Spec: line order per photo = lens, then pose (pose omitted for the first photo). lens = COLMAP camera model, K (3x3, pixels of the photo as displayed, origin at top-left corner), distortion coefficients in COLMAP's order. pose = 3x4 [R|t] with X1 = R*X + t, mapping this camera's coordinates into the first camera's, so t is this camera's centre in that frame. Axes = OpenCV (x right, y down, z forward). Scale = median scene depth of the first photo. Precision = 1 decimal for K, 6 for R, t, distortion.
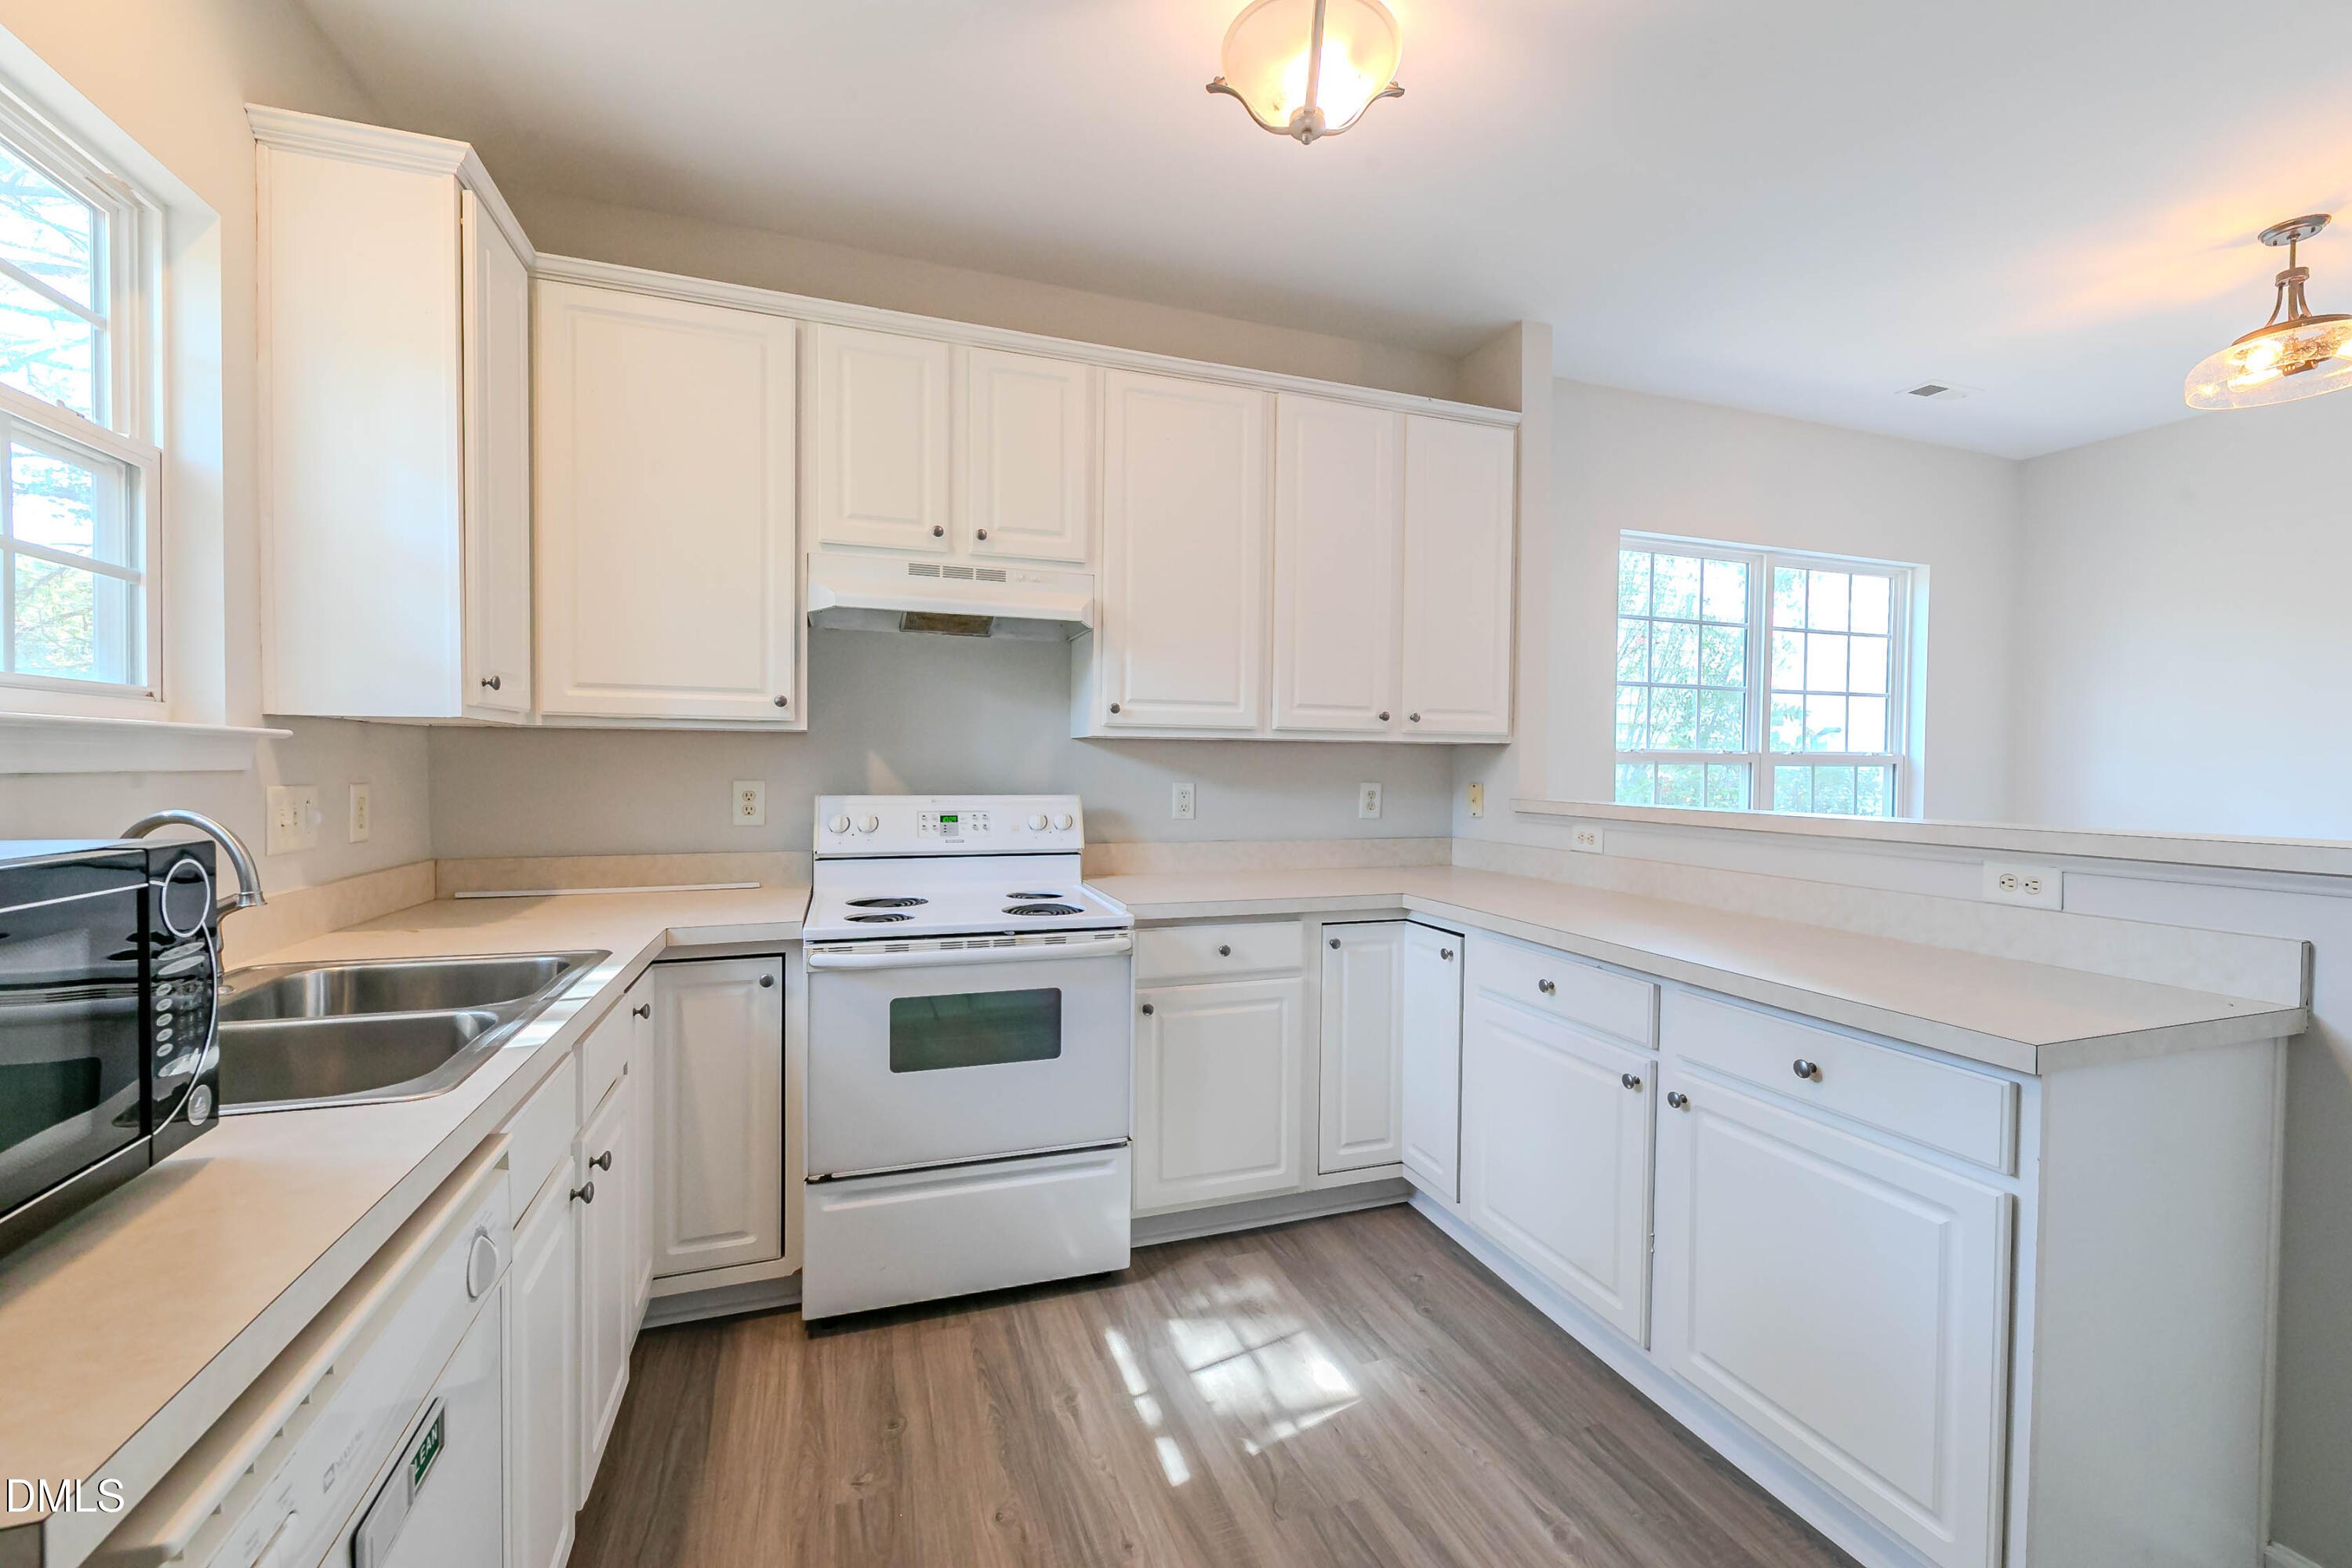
lens RADIAL K [[948.0, 0, 1181.0], [0, 948.0, 778.6], [0, 0, 1]] dist [0.001995, -0.001246]
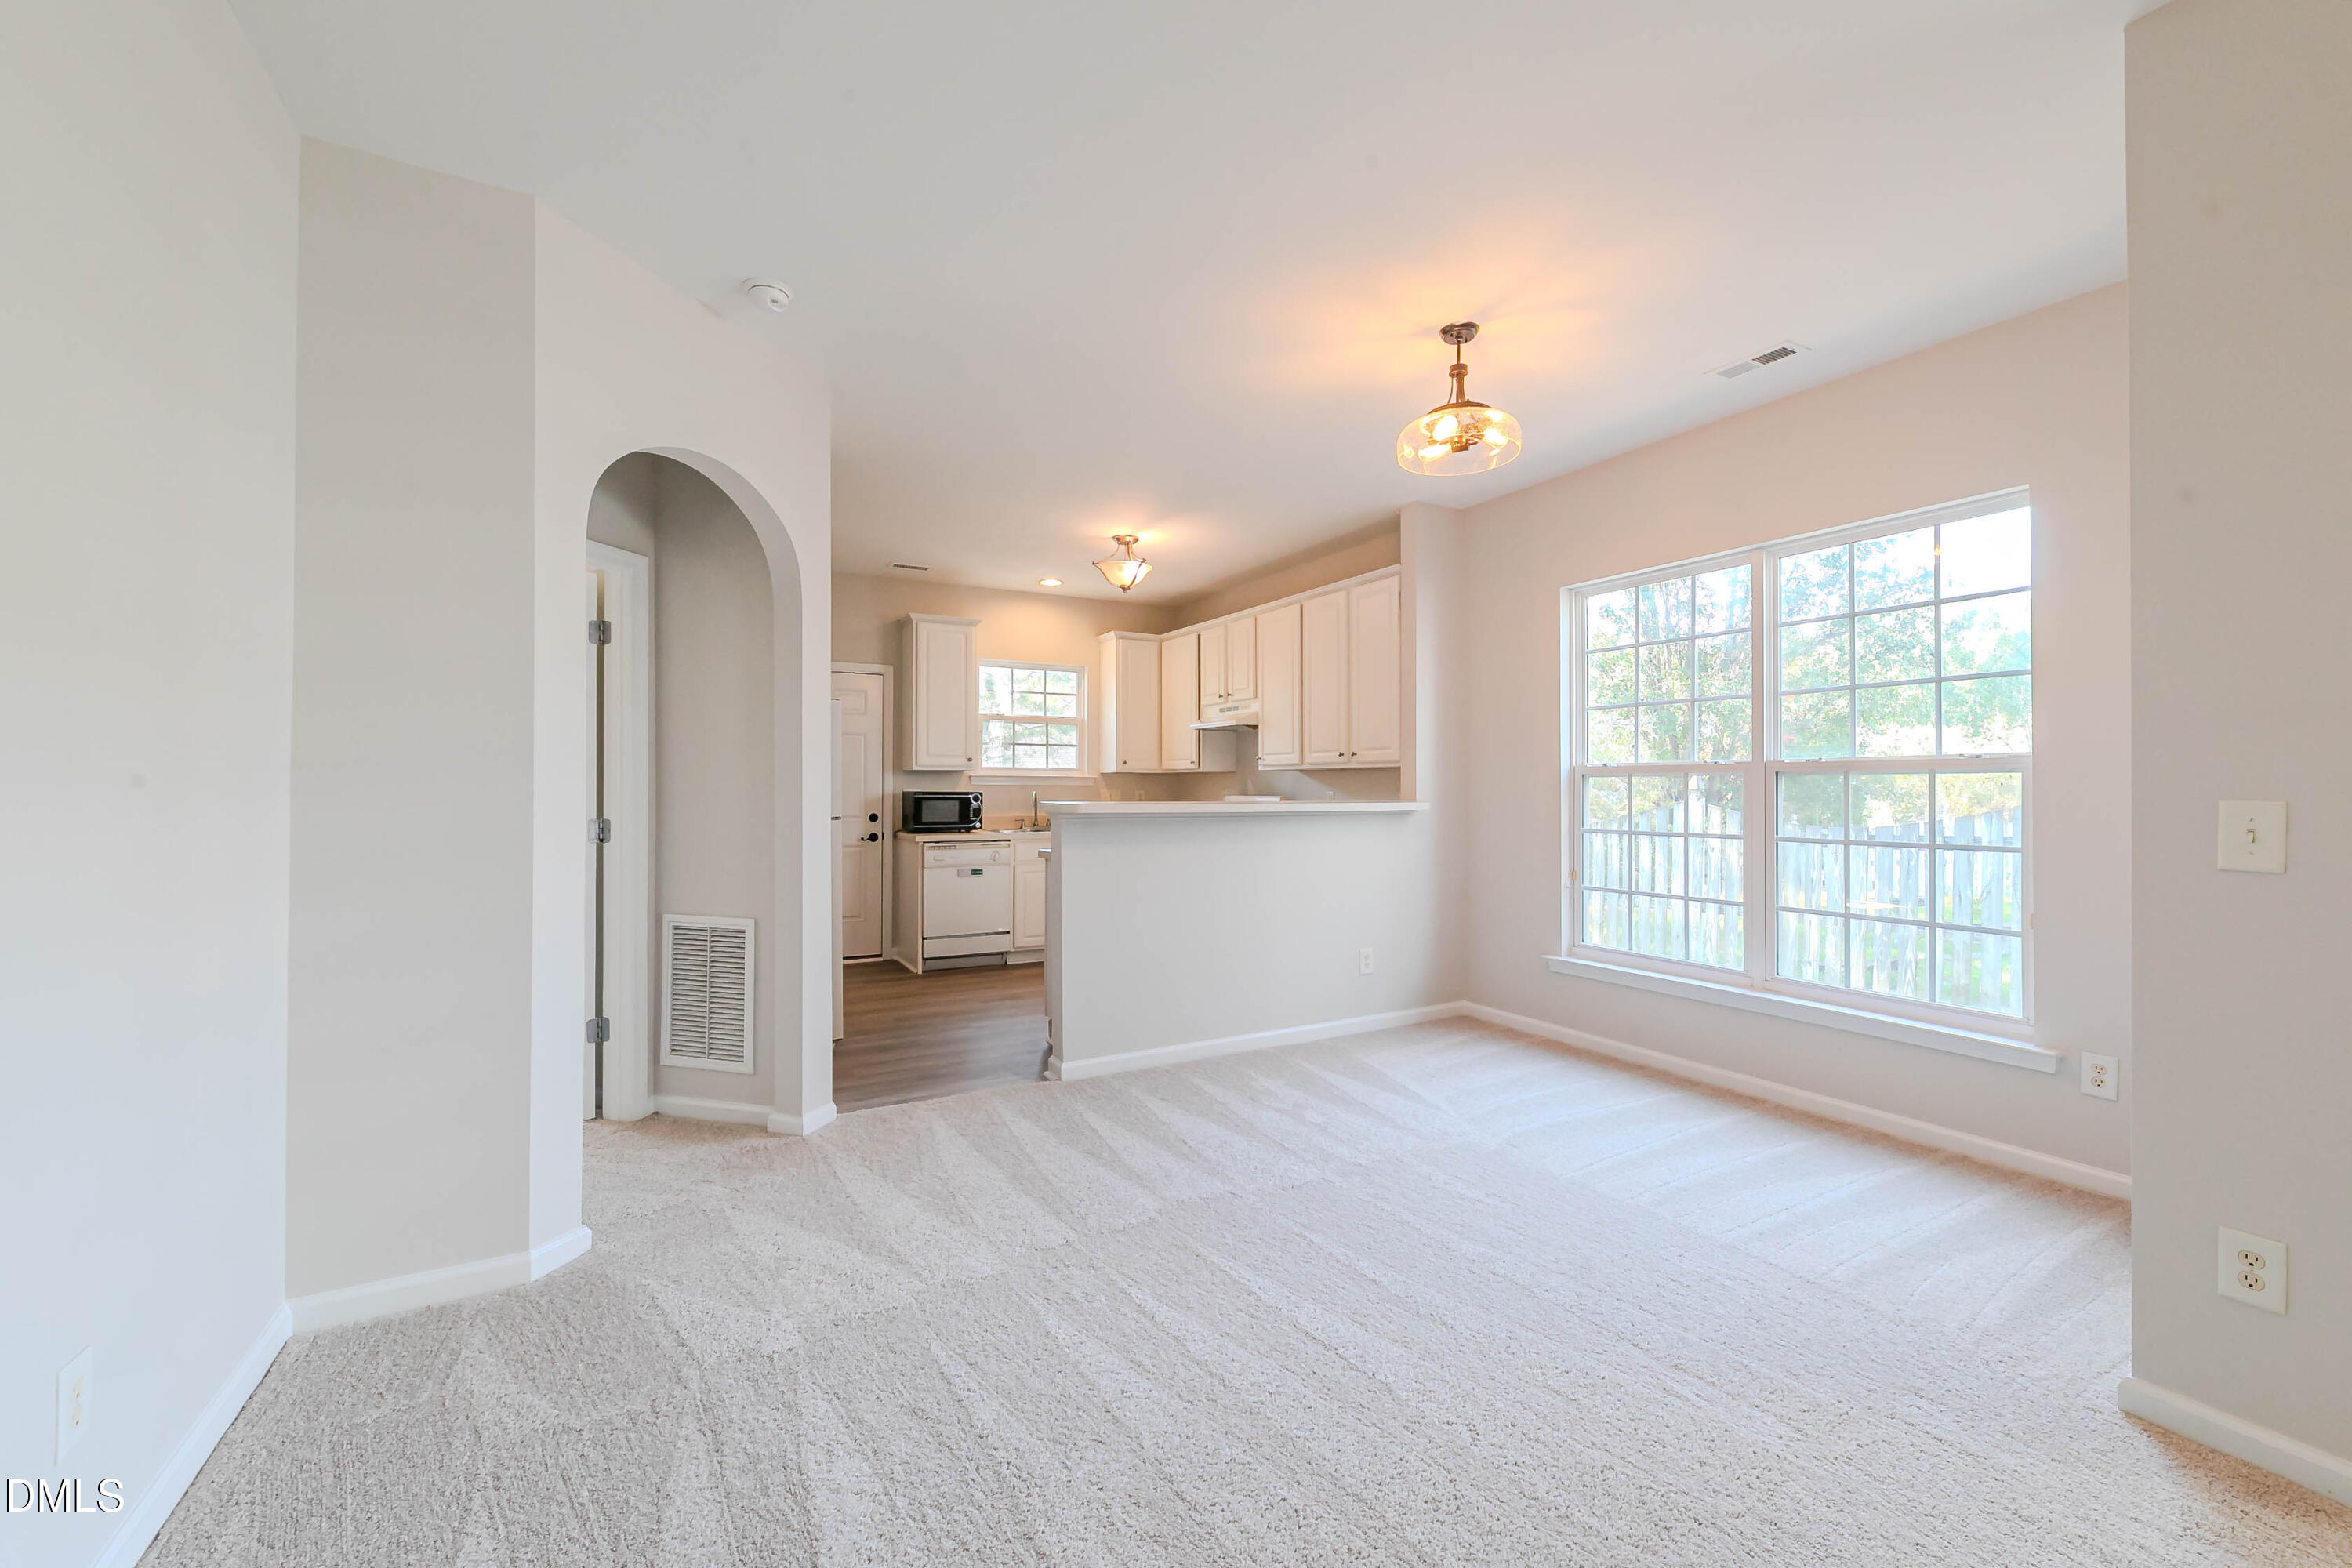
lens RADIAL K [[927.4, 0, 1186.0], [0, 927.4, 783.1], [0, 0, 1]] dist [-0.000880, -0.000402]
pose [[0.170340, -0.013955, -0.985287, 2.331942], [-0.017499, 0.999699, -0.017185, 0.032238], [0.985230, 0.020168, 0.170044, 0.468416]]
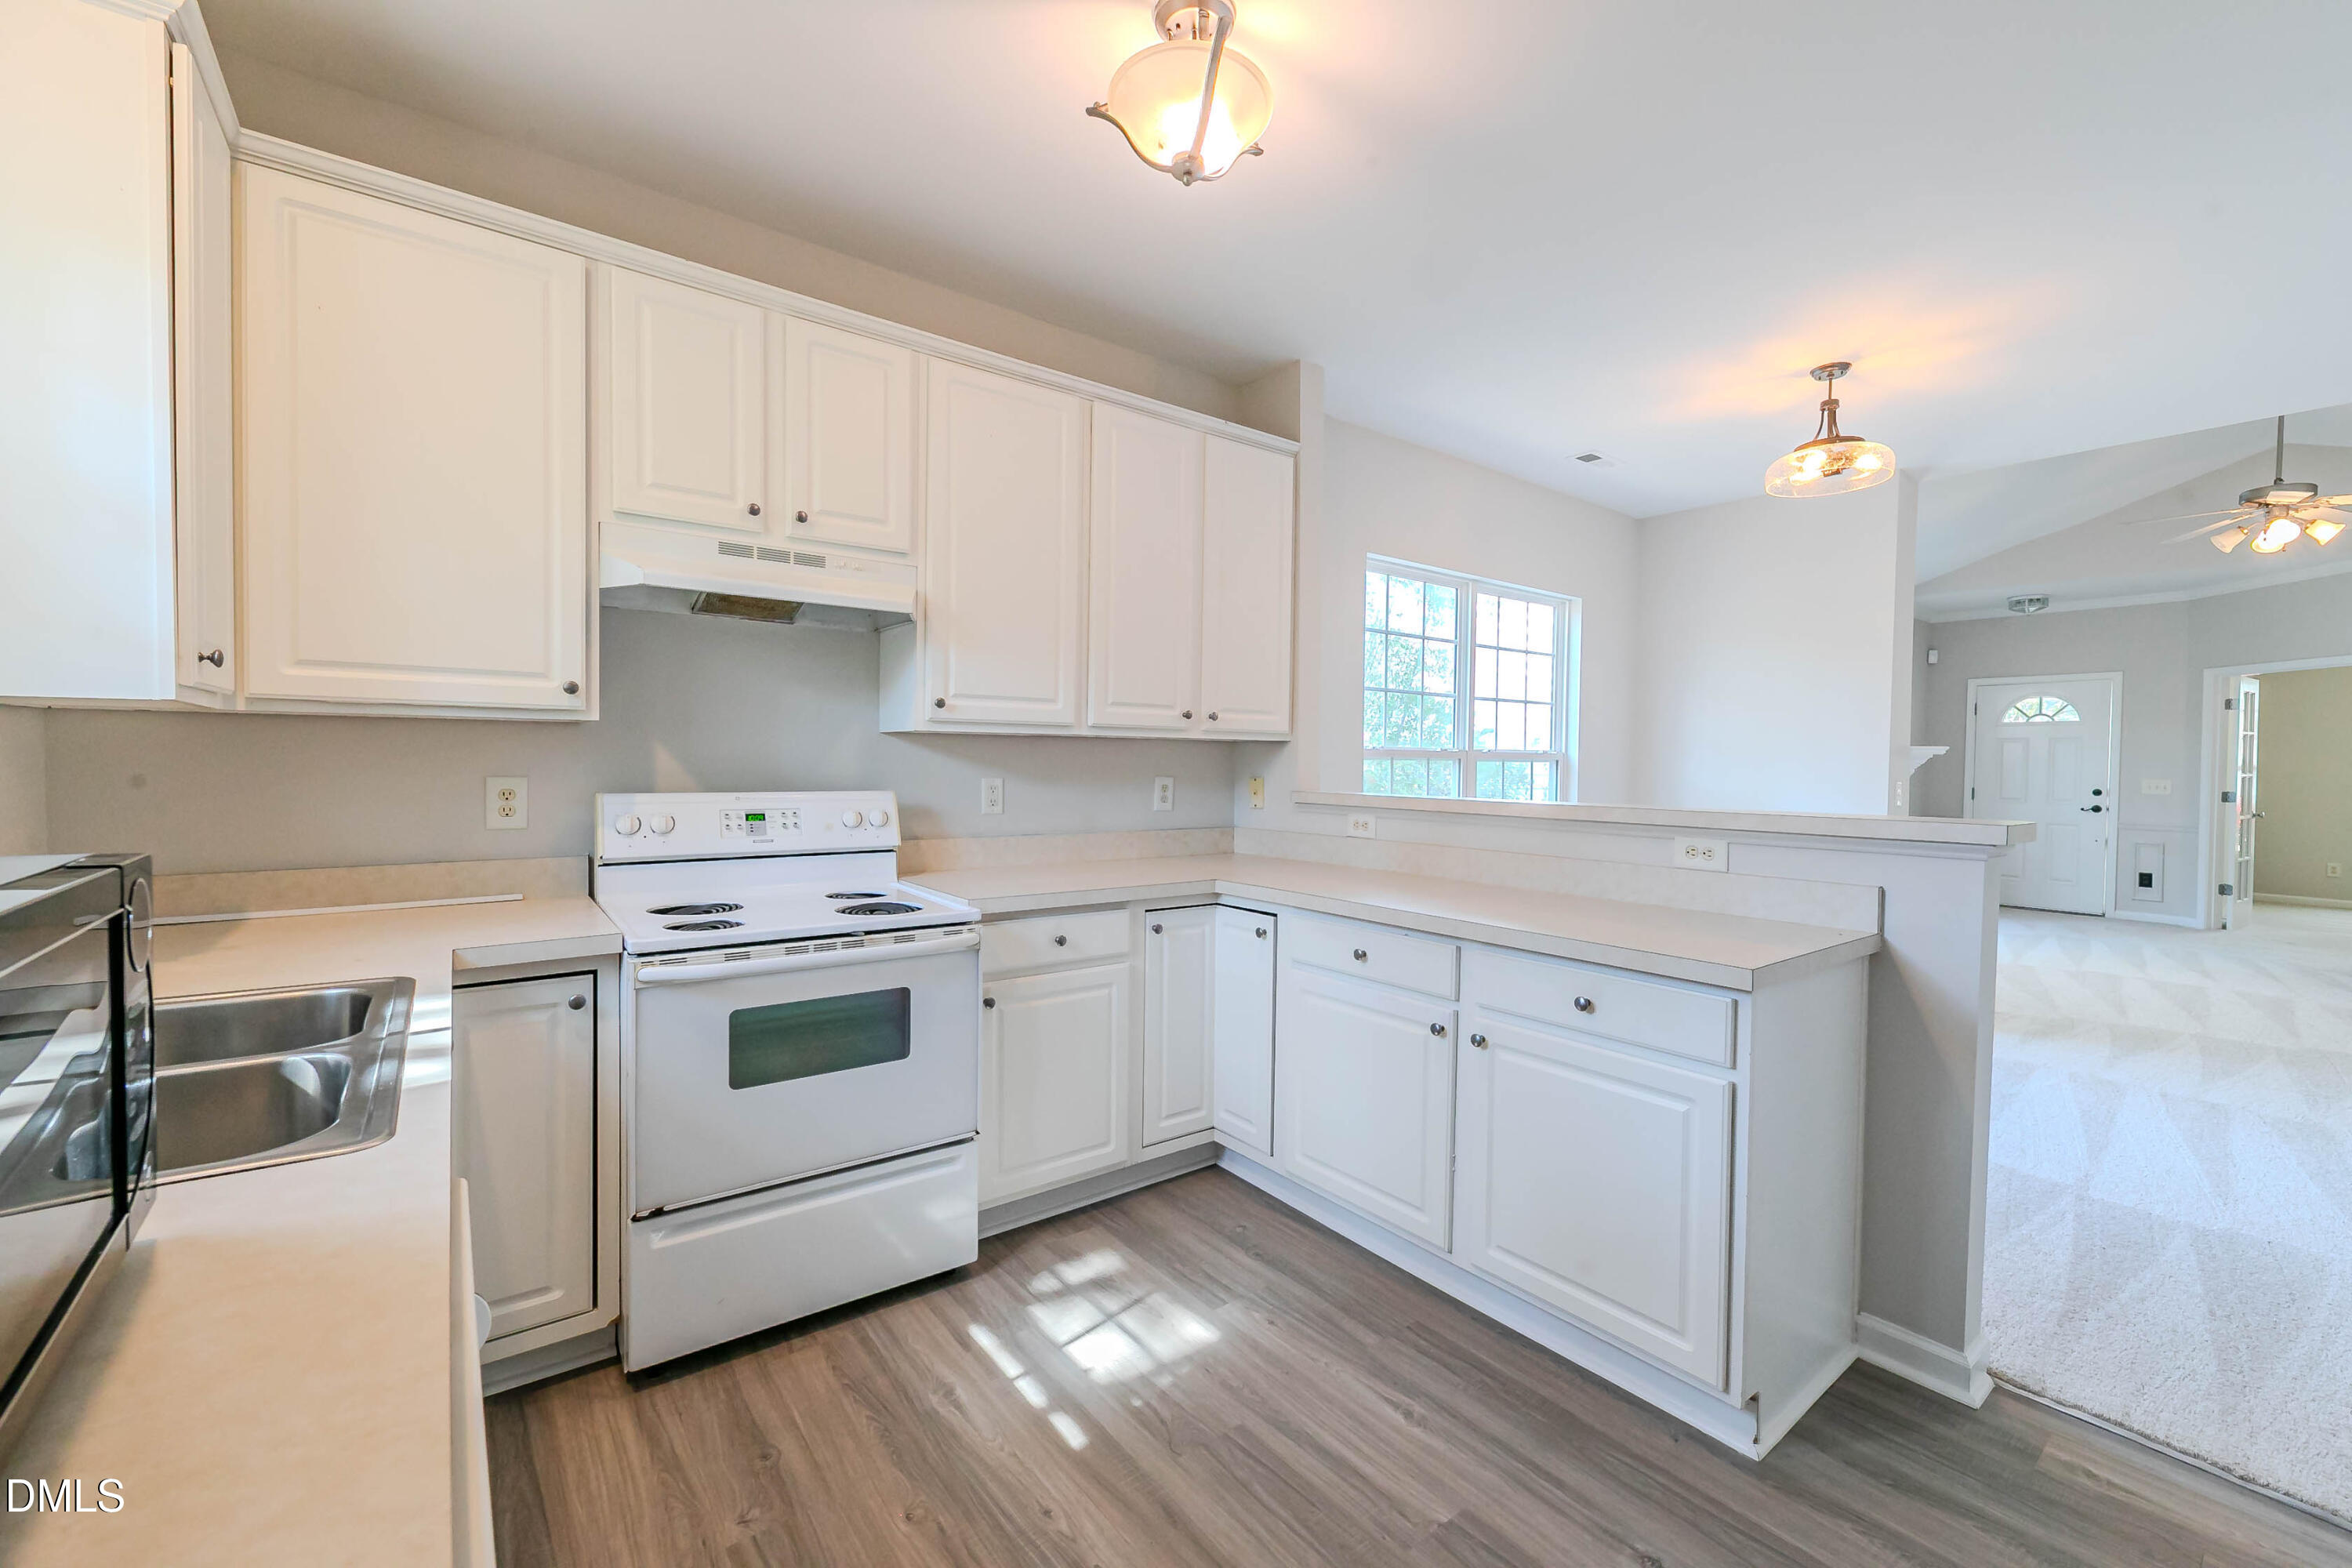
lens RADIAL K [[948.0, 0, 1181.0], [0, 948.0, 778.6], [0, 0, 1]] dist [0.001995, -0.001246]
pose [[0.951553, -0.004071, 0.307457, -0.145590], [0.001964, 0.999972, 0.007165, -0.001931], [-0.307478, -0.006214, 0.951535, -0.019272]]
